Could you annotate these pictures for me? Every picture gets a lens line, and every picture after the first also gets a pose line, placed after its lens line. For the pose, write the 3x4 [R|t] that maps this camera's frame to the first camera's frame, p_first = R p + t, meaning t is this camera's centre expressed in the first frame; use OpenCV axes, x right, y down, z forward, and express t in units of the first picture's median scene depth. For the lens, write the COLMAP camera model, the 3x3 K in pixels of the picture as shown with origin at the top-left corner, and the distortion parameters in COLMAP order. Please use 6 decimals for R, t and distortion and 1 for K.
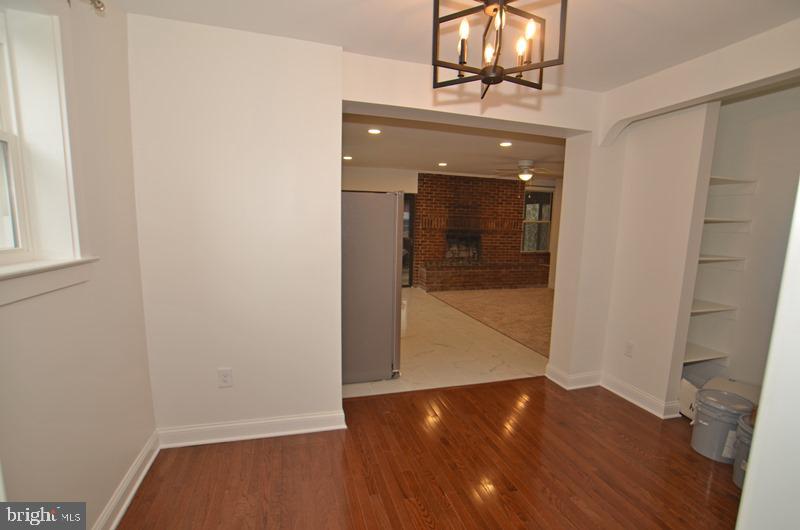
lens RADIAL K [[382.1, 0, 400.7], [0, 382.1, 277.8], [0, 0, 1]] dist [-0.080298, 0.033510]
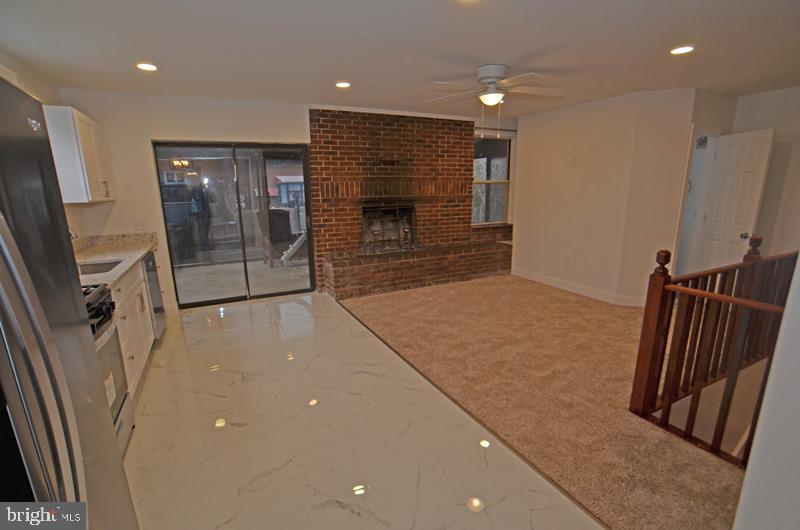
lens RADIAL K [[382.1, 0, 400.7], [0, 382.1, 277.8], [0, 0, 1]] dist [-0.080298, 0.033510]
pose [[0.982777, -0.079586, 0.166778, 0.065823], [0.064399, 0.993433, 0.094575, -0.050589], [-0.173210, -0.082206, 0.981448, 0.340993]]
